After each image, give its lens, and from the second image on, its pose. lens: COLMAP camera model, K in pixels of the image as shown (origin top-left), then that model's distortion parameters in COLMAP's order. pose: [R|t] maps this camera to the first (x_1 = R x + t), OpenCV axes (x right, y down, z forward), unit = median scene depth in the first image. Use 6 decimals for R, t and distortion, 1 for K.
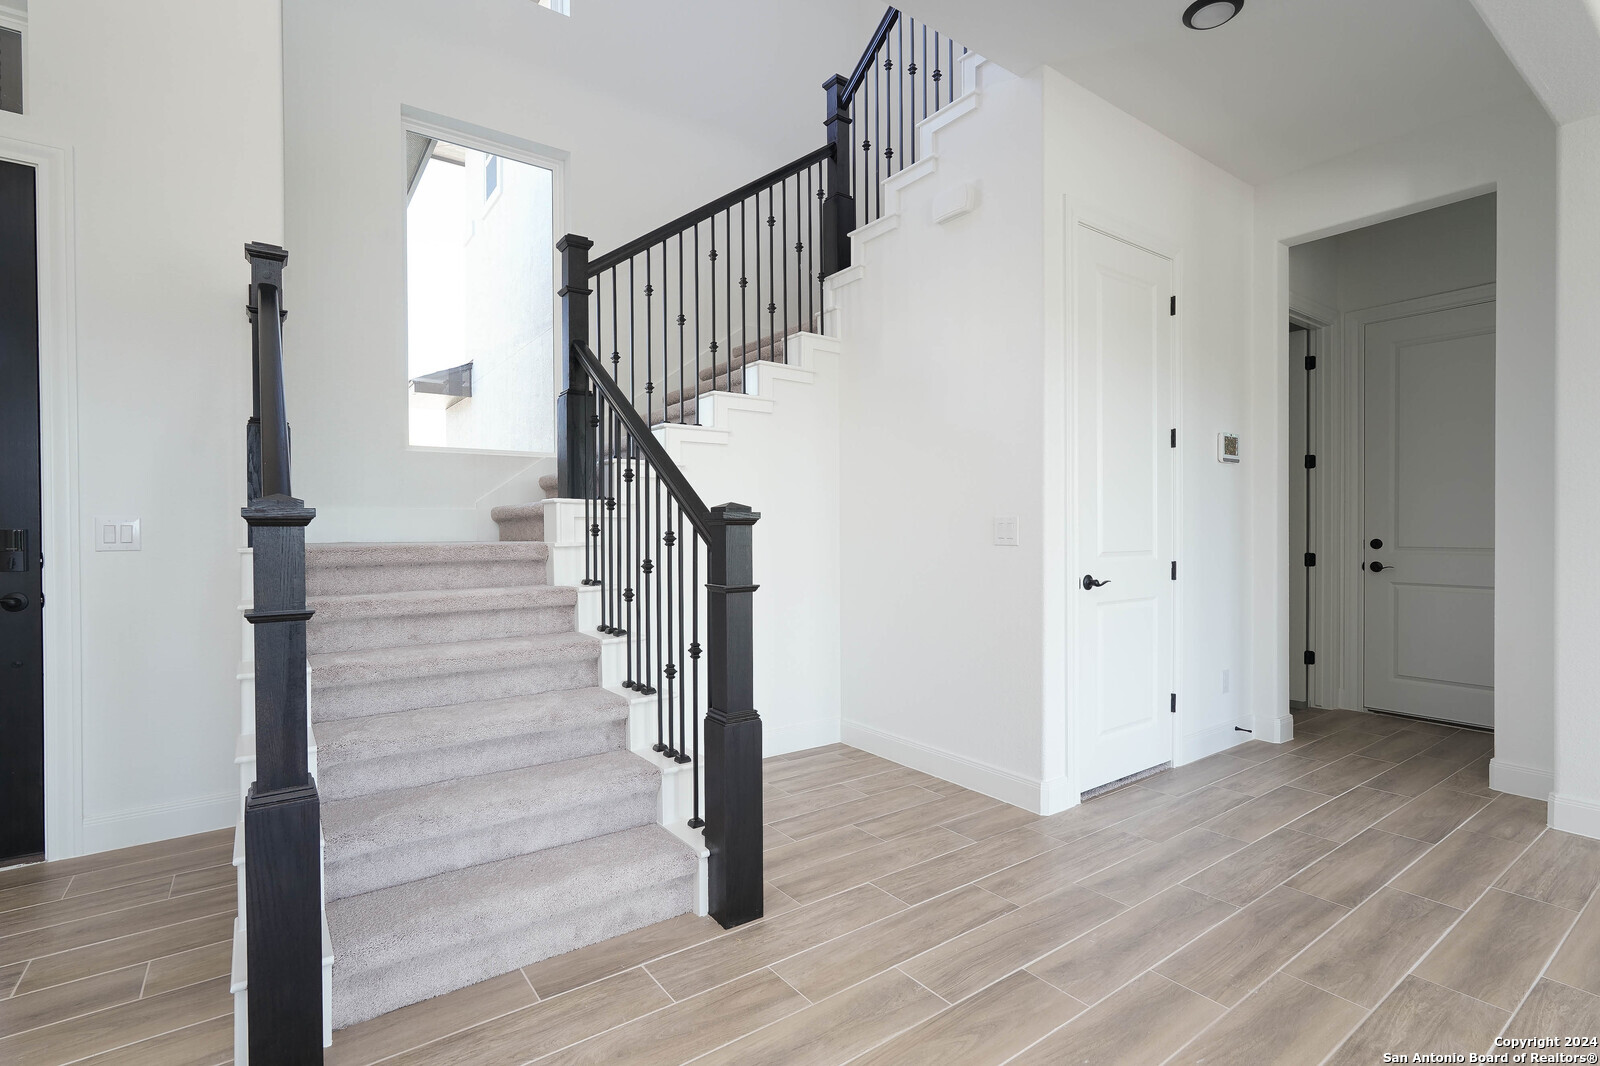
lens RADIAL K [[761.9, 0, 801.8], [0, 761.9, 526.8], [0, 0, 1]] dist [-0.010851, 0.000702]
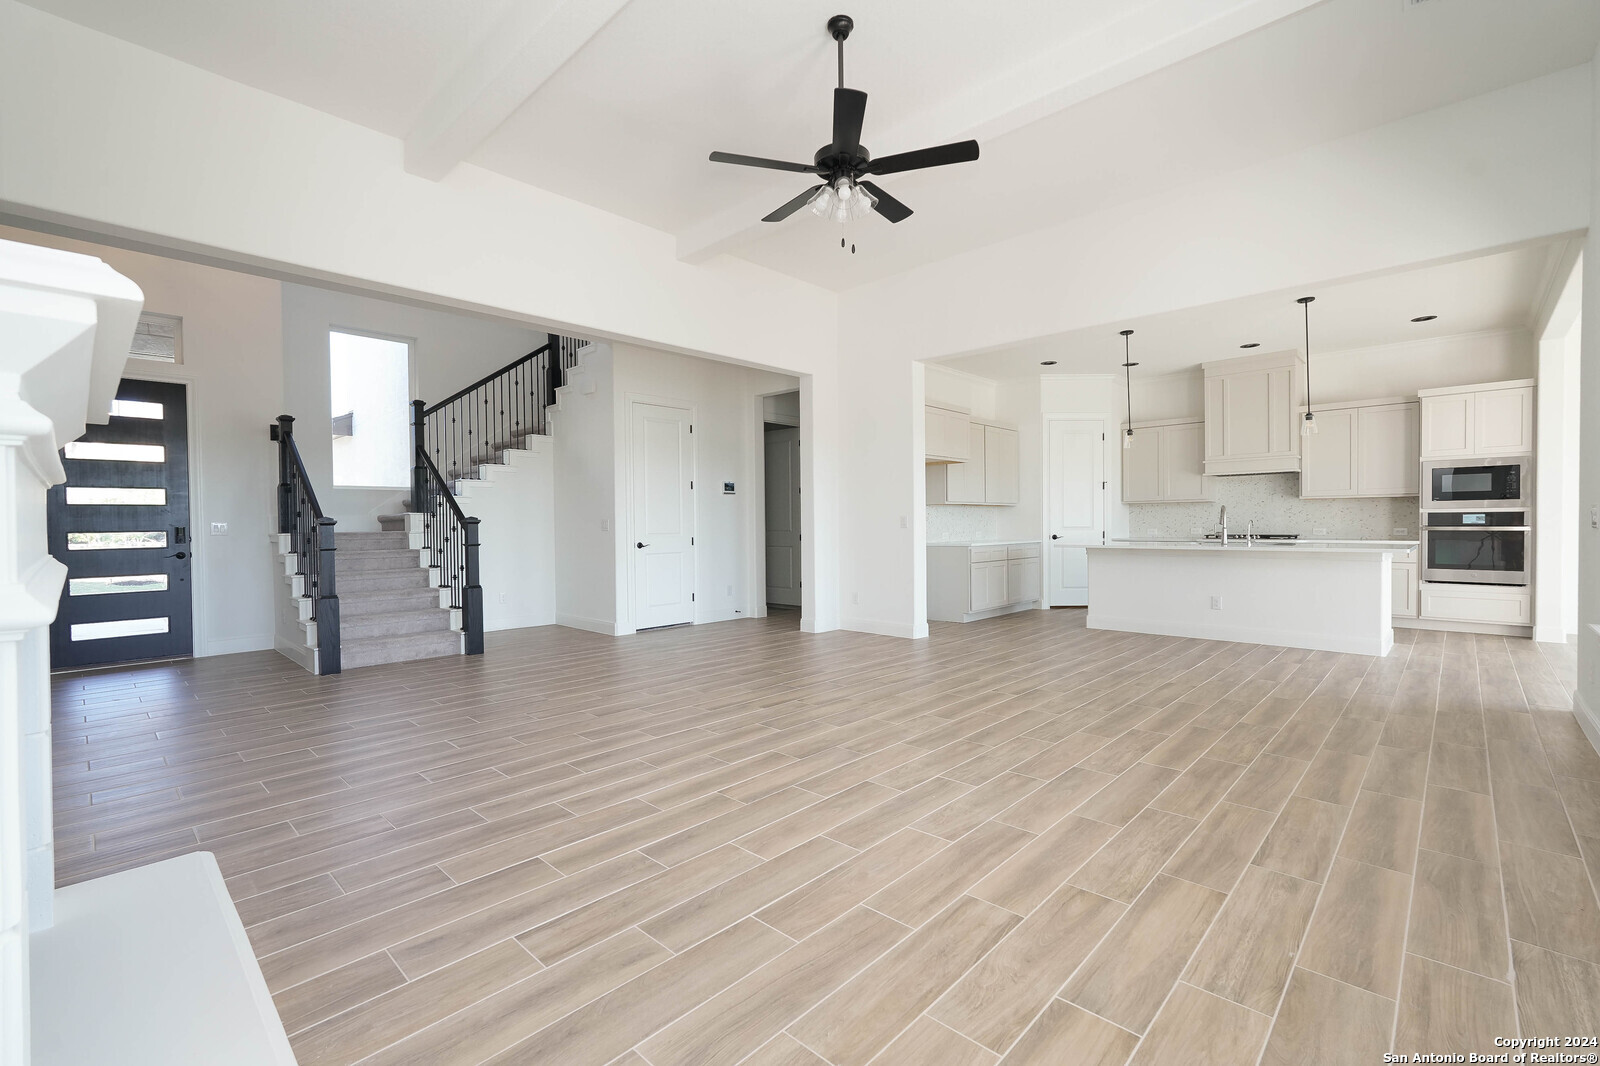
lens RADIAL K [[695.0, 0, 796.4], [0, 695.0, 532.3], [0, 0, 1]] dist [-0.009484, 0.001143]
pose [[0.983784, -0.007991, 0.179179, 0.460801], [0.005127, 0.999852, 0.016444, -0.005532], [-0.179284, -0.015259, 0.983679, -1.307245]]
